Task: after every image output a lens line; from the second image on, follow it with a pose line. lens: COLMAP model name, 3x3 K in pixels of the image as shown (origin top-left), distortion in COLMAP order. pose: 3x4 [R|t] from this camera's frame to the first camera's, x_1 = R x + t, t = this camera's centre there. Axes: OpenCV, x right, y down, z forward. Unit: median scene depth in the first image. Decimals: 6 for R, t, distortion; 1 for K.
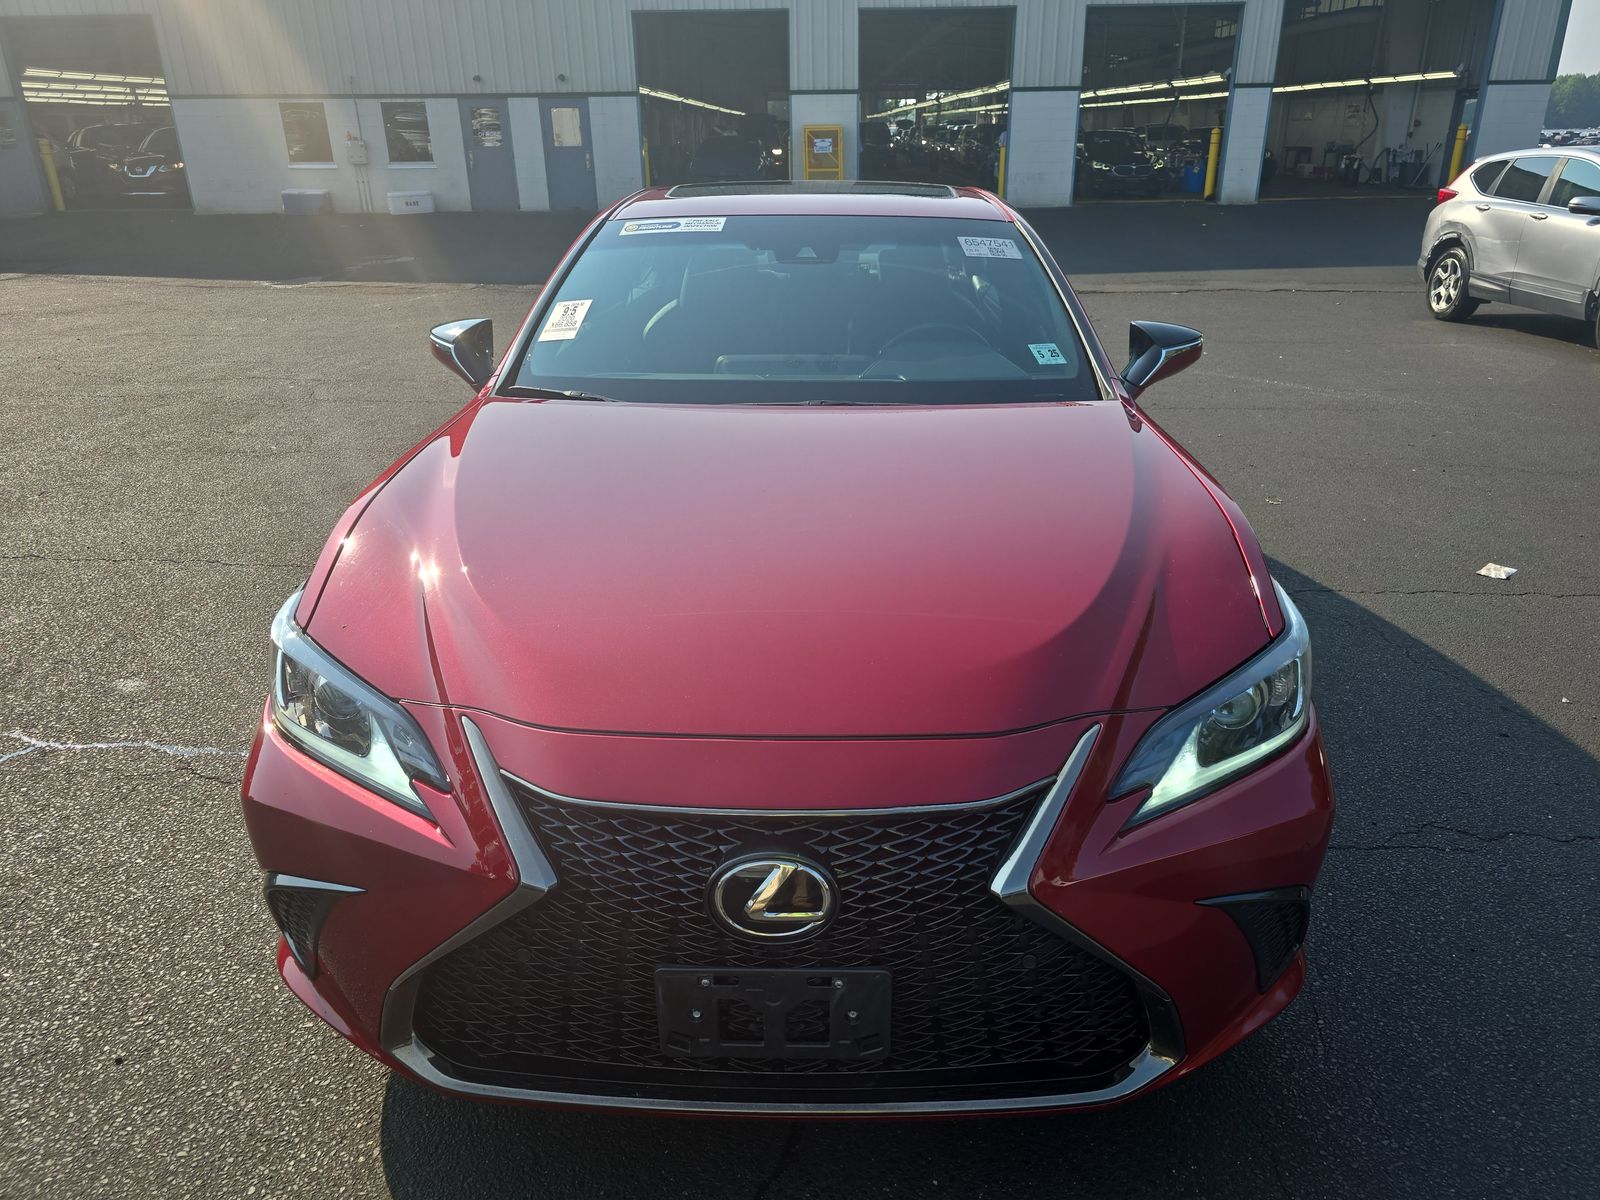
lens RADIAL K [[1110.6, 0, 798.4], [0, 1110.6, 601.9], [0, 0, 1]] dist [0.021120, -0.020279]
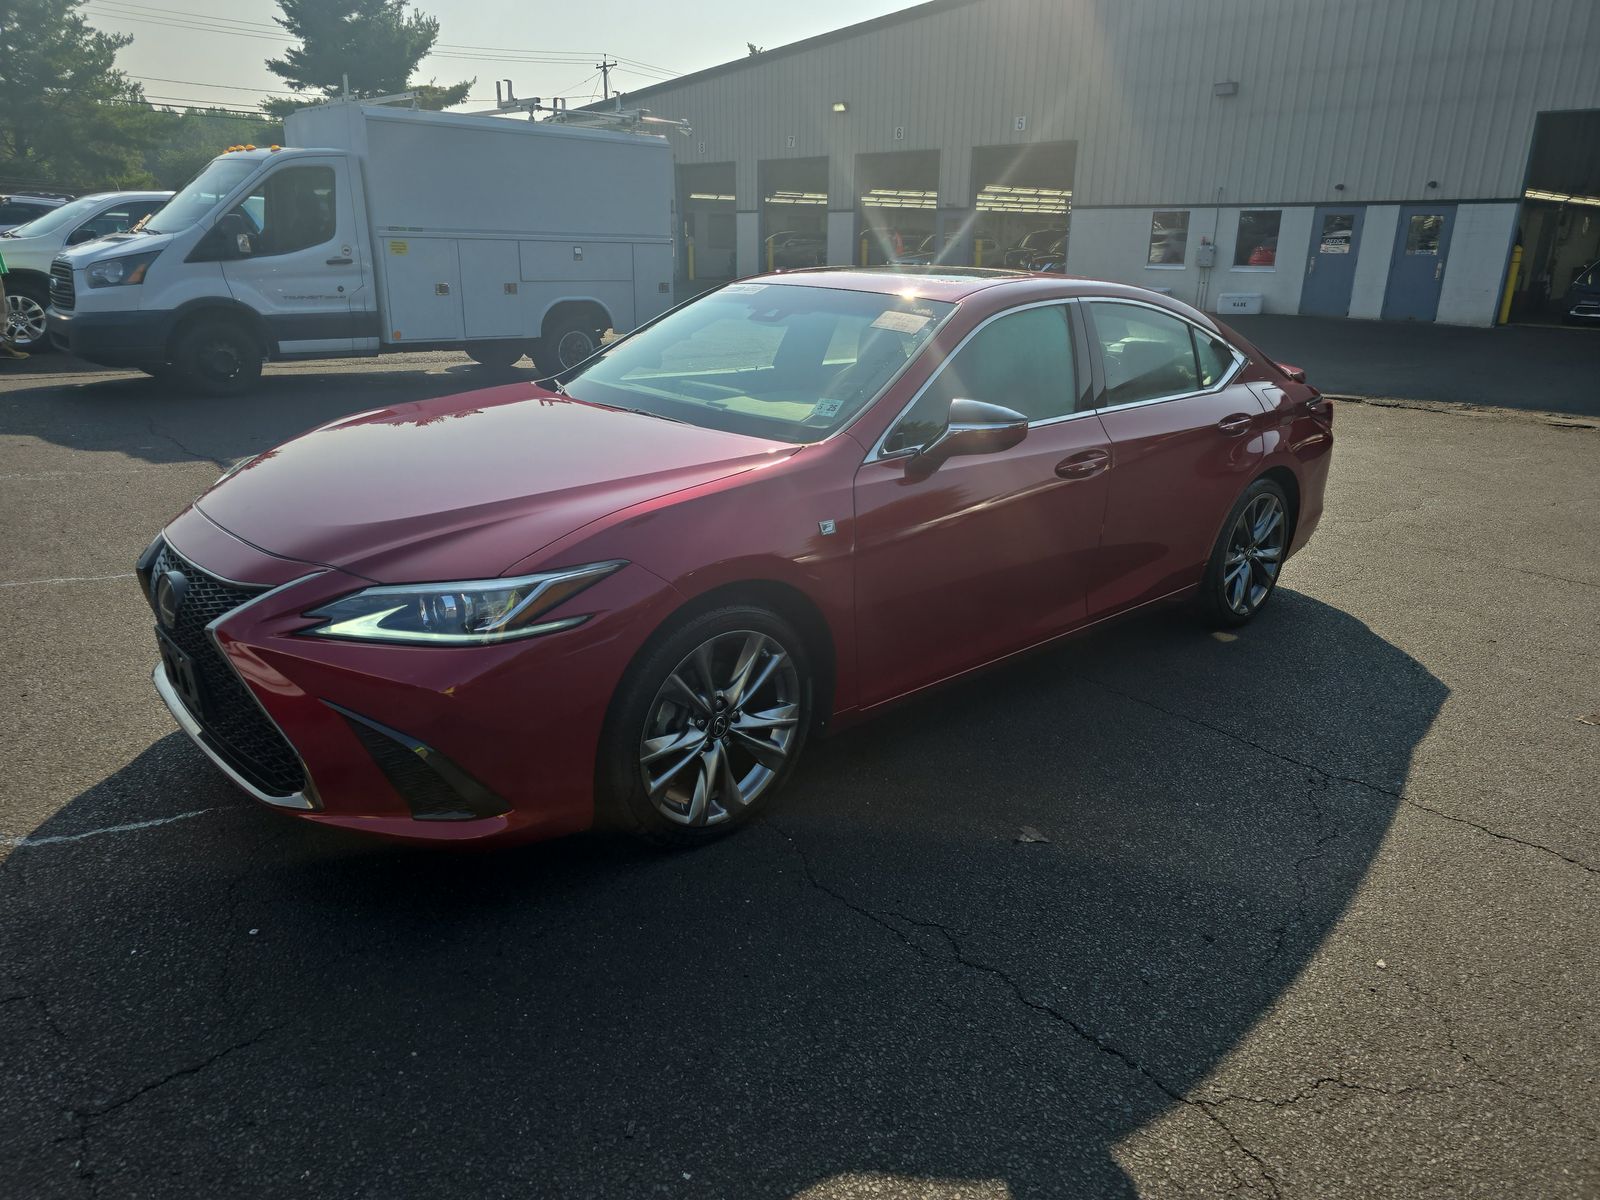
lens RADIAL K [[1110.6, 0, 796.7], [0, 1110.6, 603.5], [0, 0, 1]] dist [0.021120, -0.020279]
pose [[0.687178, 0.242910, -0.684676, 0.149063], [-0.298269, 0.953685, 0.038990, -0.009583], [0.662437, 0.177424, 0.727804, 0.020986]]
